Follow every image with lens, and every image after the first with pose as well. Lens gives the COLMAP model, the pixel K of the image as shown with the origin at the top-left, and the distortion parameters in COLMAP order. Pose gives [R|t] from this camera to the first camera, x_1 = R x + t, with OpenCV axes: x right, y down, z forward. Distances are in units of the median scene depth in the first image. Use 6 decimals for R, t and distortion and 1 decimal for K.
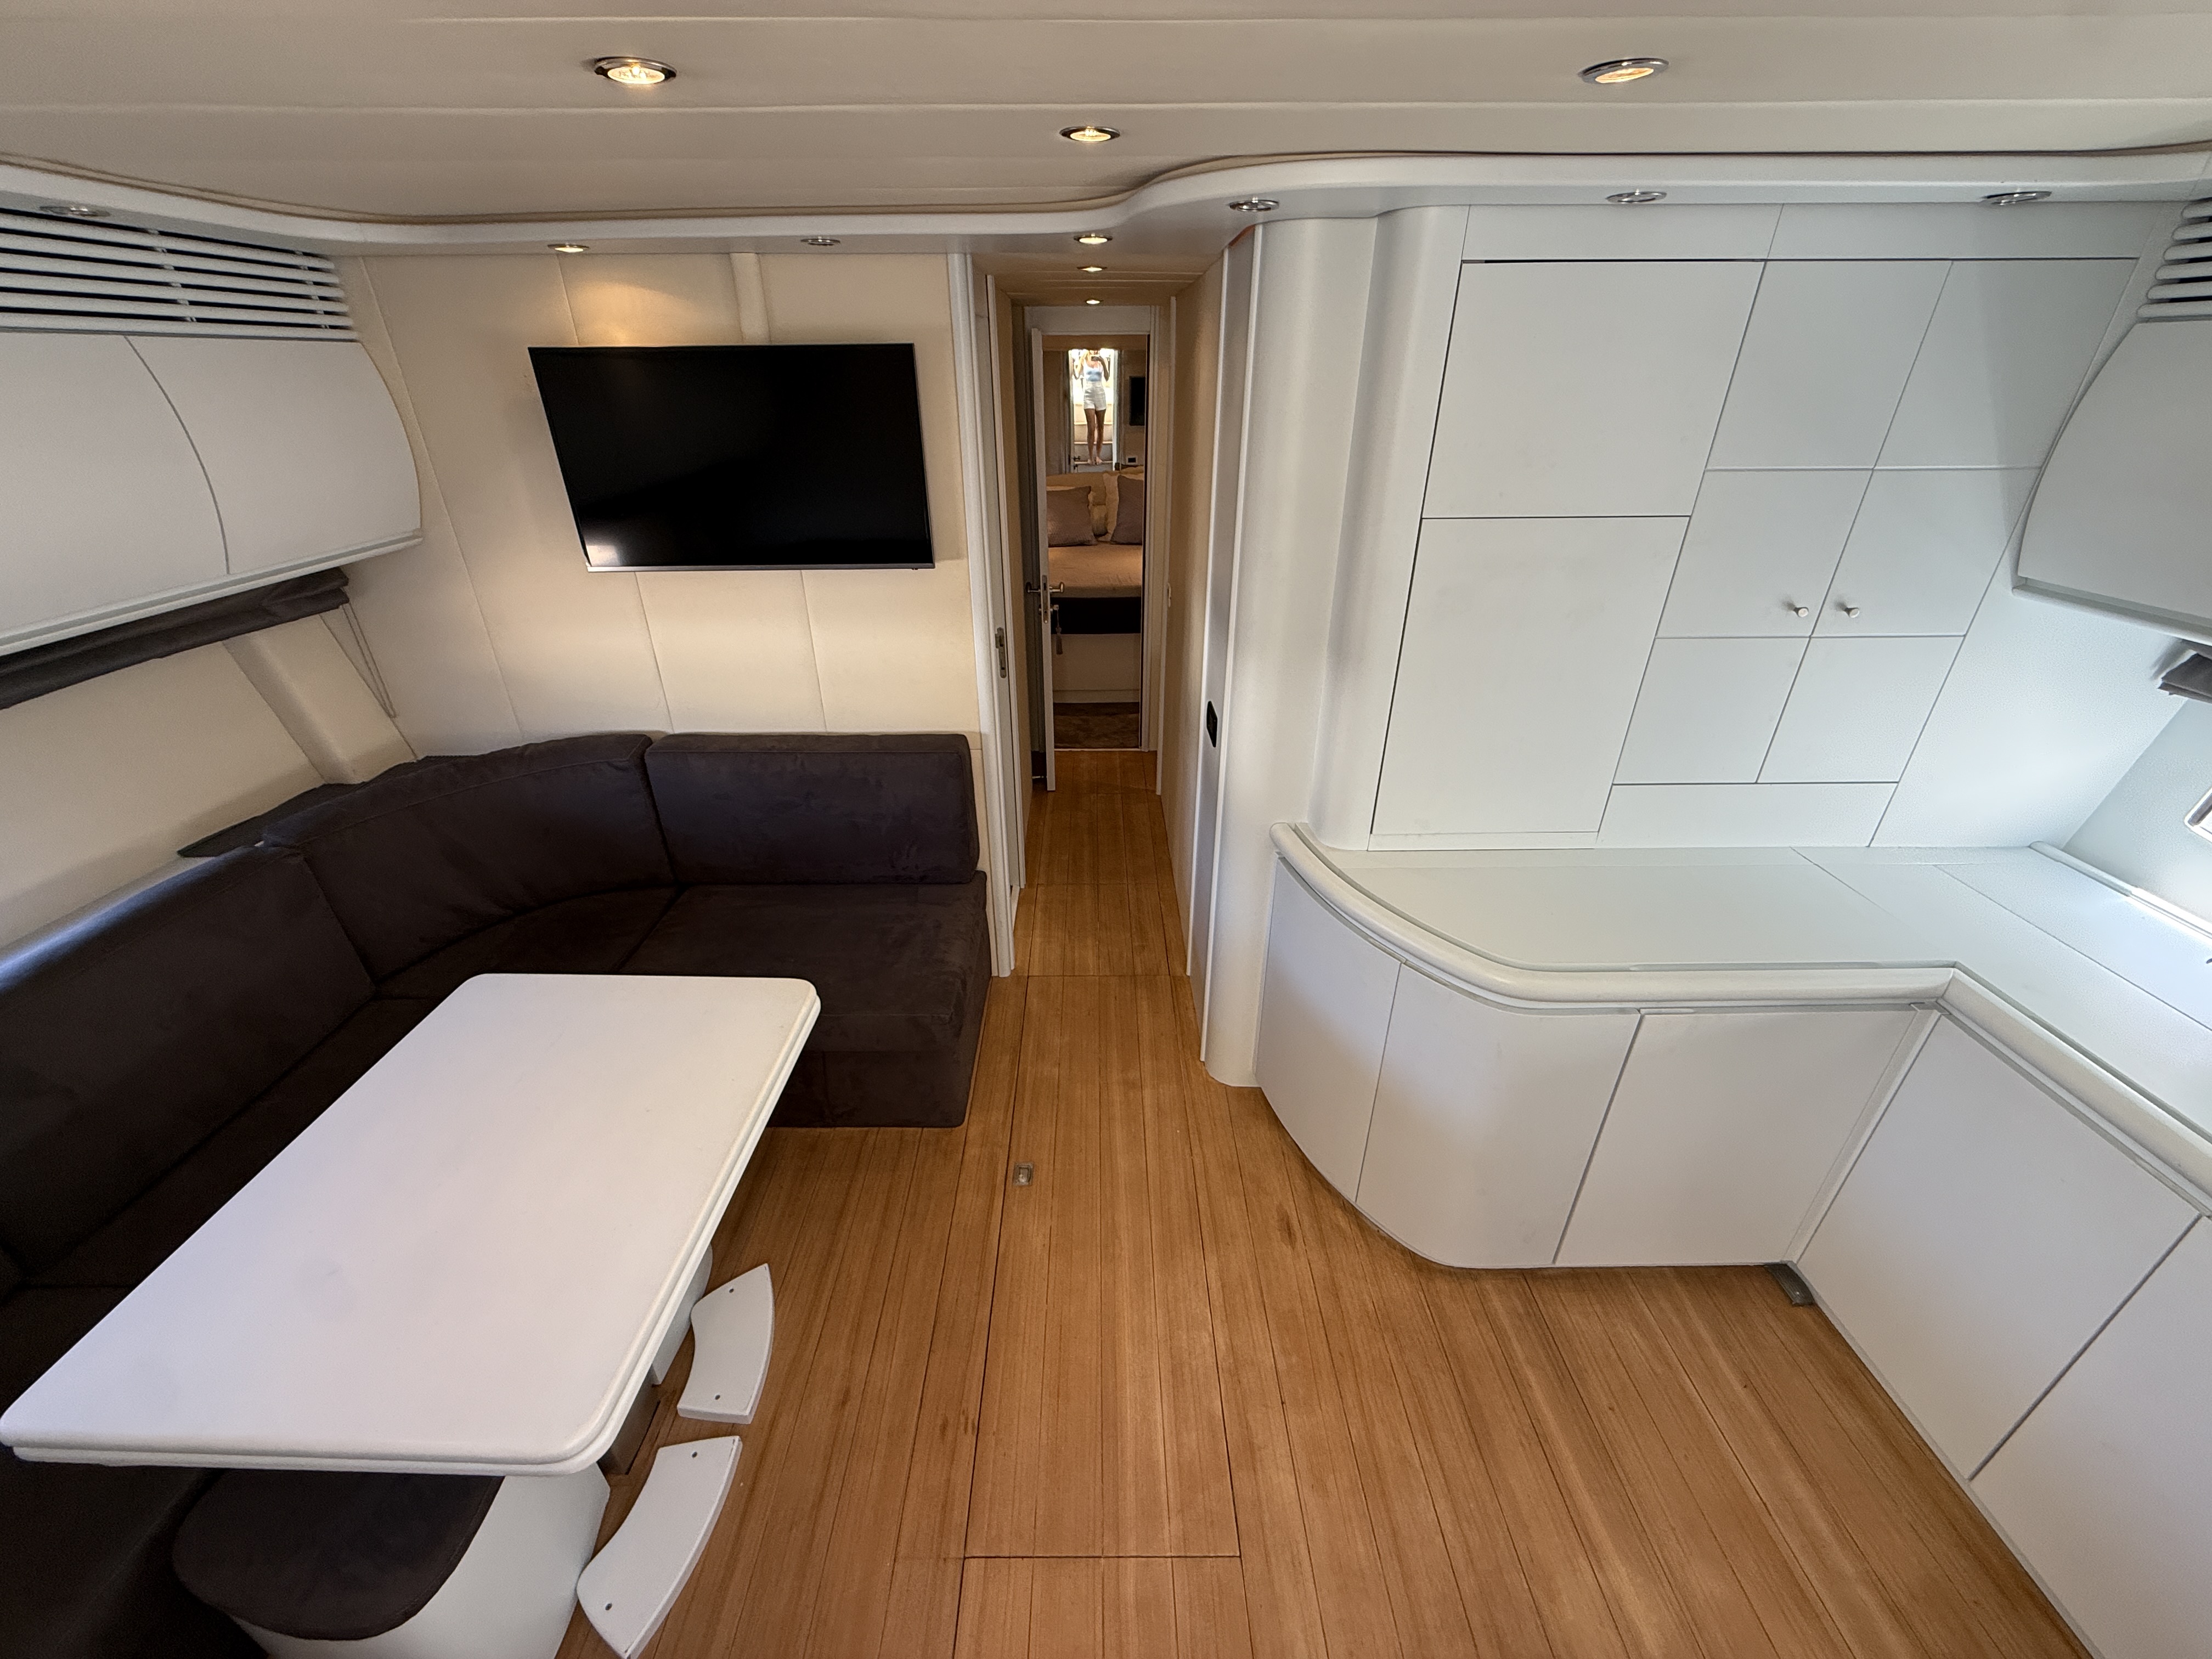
lens RADIAL K [[872.4, 0, 1098.8], [0, 872.4, 833.8], [0, 0, 1]] dist [-0.001652, -0.000591]
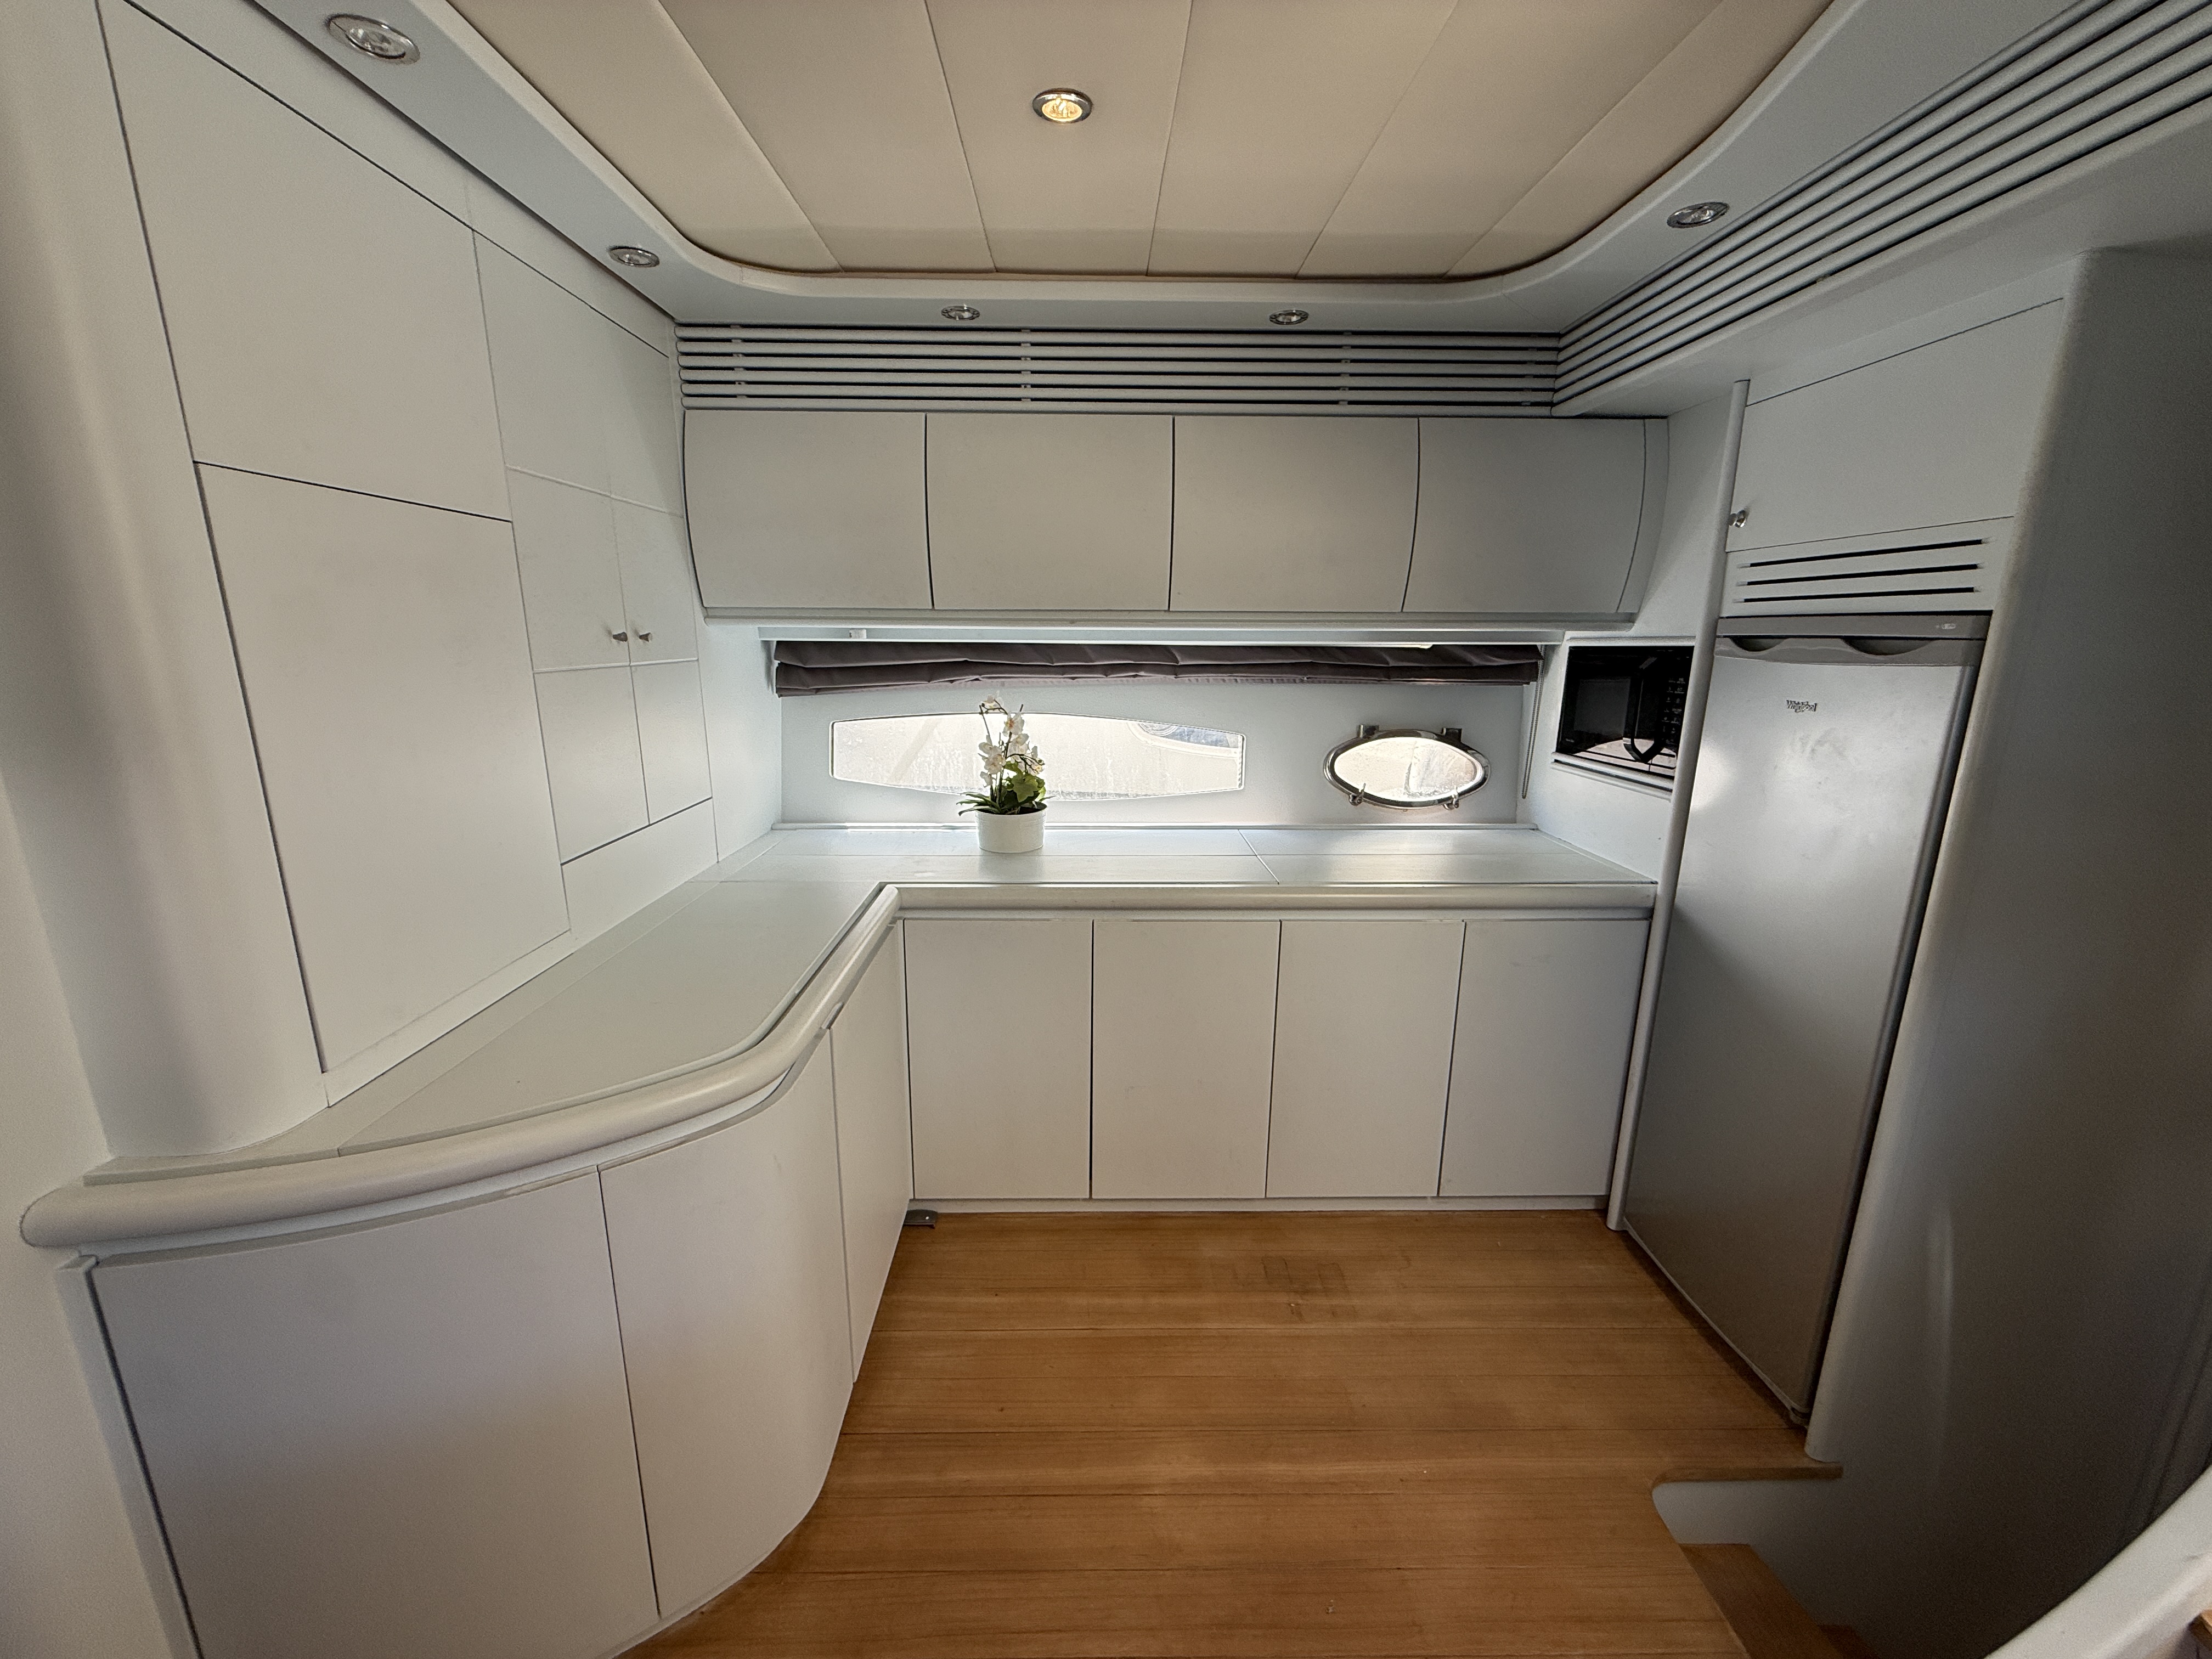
lens RADIAL K [[879.7, 0, 1100.4], [0, 879.7, 834.2], [0, 0, 1]] dist [-0.000743, -0.000368]
pose [[-0.010539, -0.222388, 0.974901, -0.192535], [0.457729, 0.865739, 0.202435, -0.019365], [-0.889029, 0.448375, 0.092669, 0.522739]]
